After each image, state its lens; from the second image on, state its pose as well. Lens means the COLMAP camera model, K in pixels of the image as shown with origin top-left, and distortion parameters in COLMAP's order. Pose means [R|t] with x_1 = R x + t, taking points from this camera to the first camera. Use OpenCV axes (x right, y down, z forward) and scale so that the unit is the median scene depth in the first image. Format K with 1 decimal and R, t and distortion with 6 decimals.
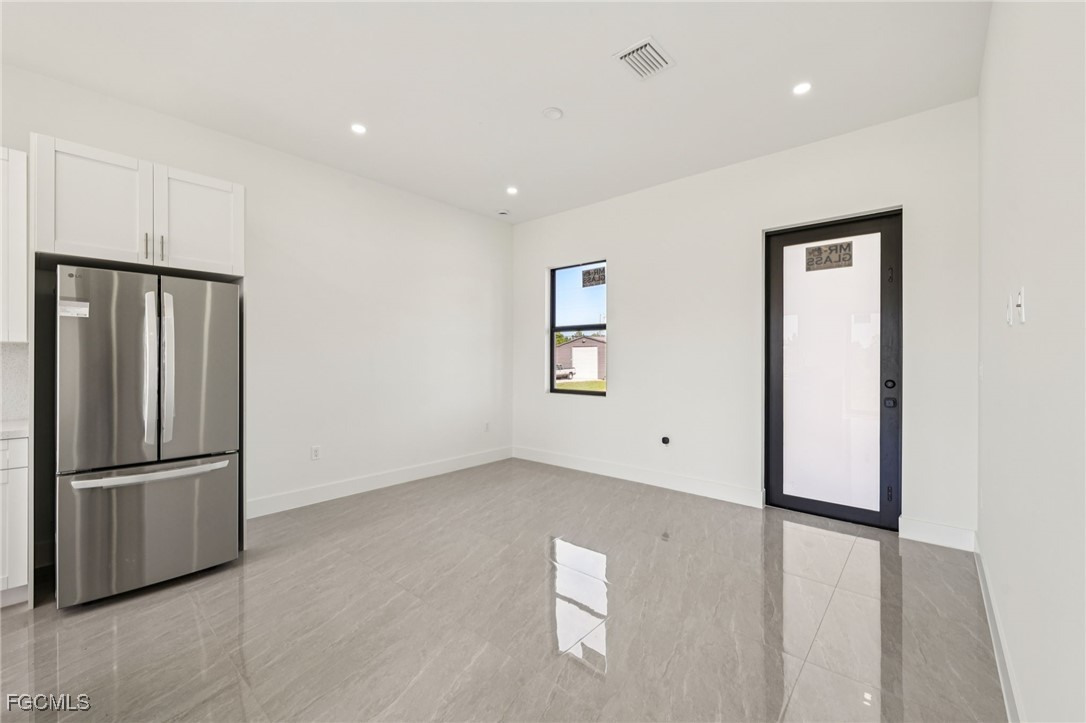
lens RADIAL K [[419.9, 0, 549.4], [0, 419.9, 358.0], [0, 0, 1]] dist [-0.011087, -0.000411]
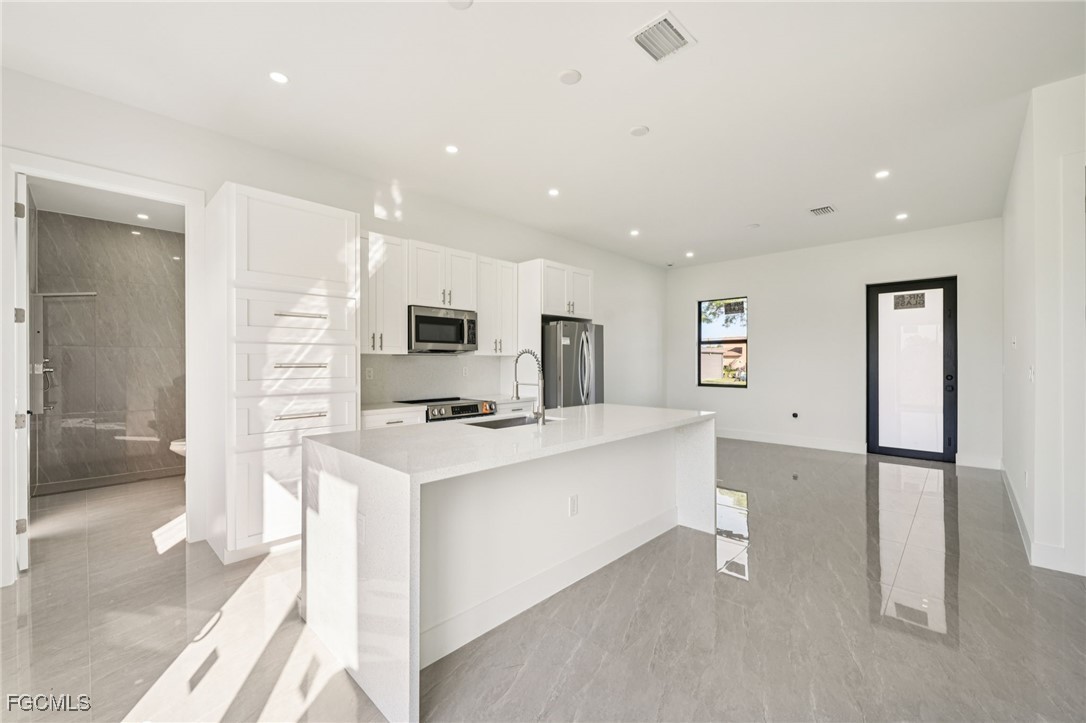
lens RADIAL K [[436.5, 0, 537.5], [0, 436.5, 361.1], [0, 0, 1]] dist [0.001324, 0.000269]
pose [[0.998026, -0.000984, -0.062802, -0.691562], [0.000684, 0.999988, -0.004797, 0.003484], [0.062806, 0.004744, 0.998015, -0.819339]]
